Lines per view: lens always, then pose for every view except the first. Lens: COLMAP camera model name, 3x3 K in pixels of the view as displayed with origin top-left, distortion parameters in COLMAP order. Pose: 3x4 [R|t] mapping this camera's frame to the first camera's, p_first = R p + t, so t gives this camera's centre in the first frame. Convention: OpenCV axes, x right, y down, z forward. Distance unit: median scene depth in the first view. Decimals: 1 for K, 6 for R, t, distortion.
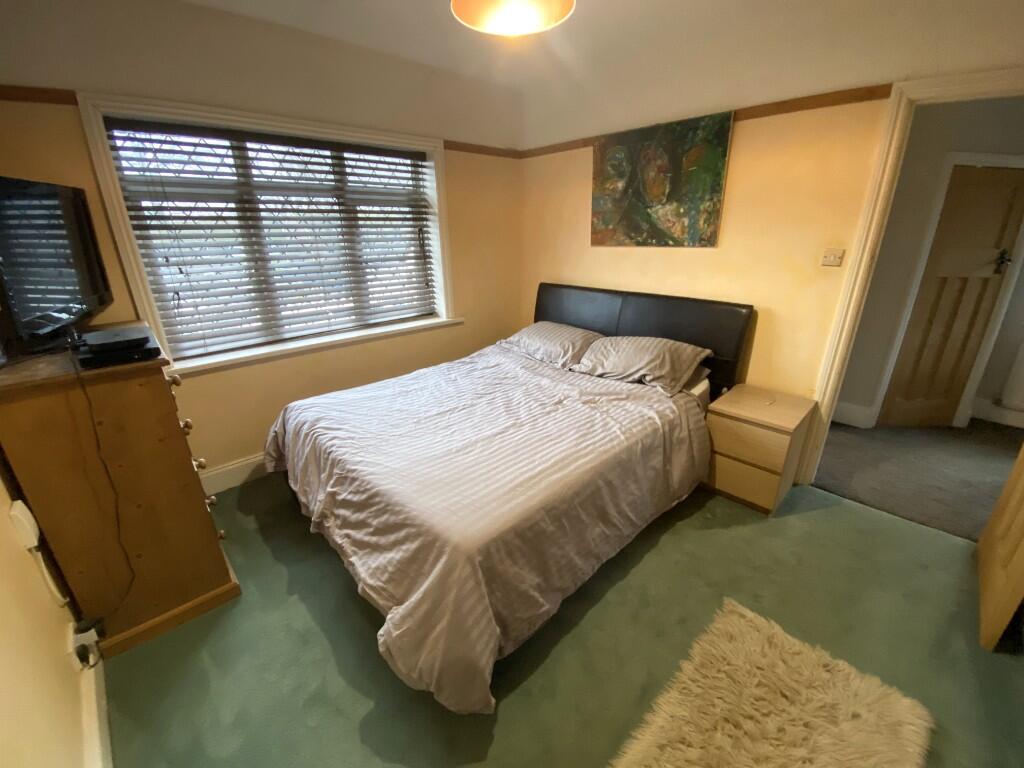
lens RADIAL K [[426.5, 0, 518.2], [0, 426.5, 385.4], [0, 0, 1]] dist [0.009723, -0.002429]
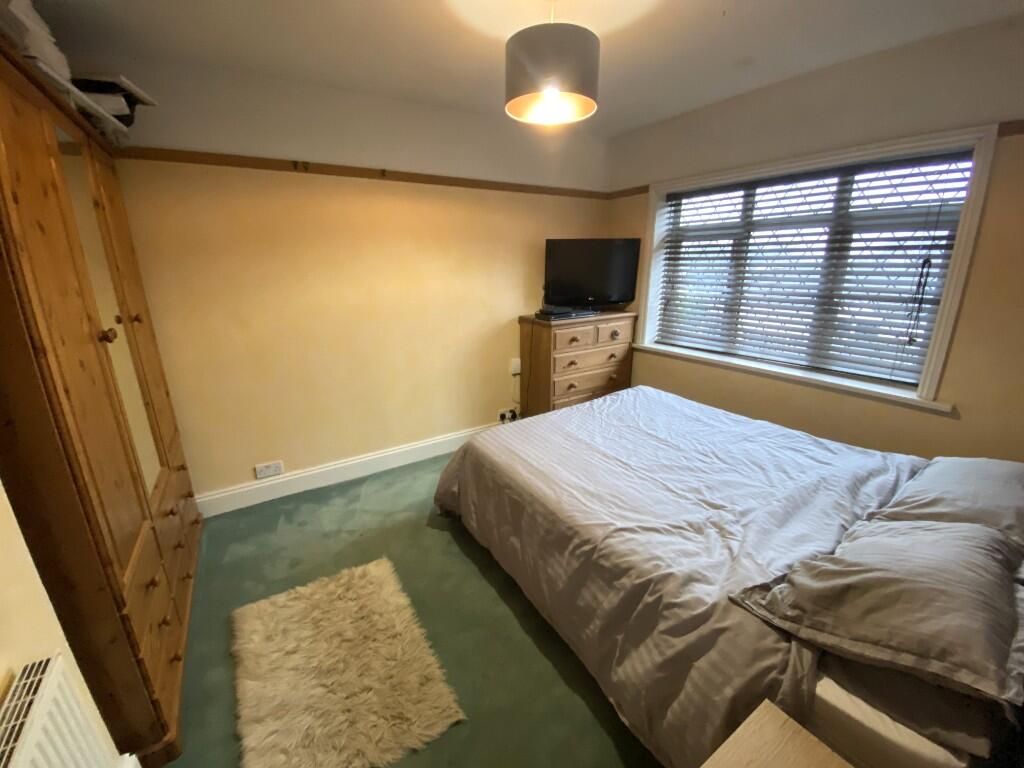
lens RADIAL K [[426.5, 0, 517.5], [0, 426.5, 380.4], [0, 0, 1]] dist [0.009723, -0.002429]
pose [[-0.183593, 0.278950, -0.942592, 0.706988], [-0.338038, 0.882495, 0.327006, -0.242825], [0.923051, 0.378668, -0.067724, 0.619580]]
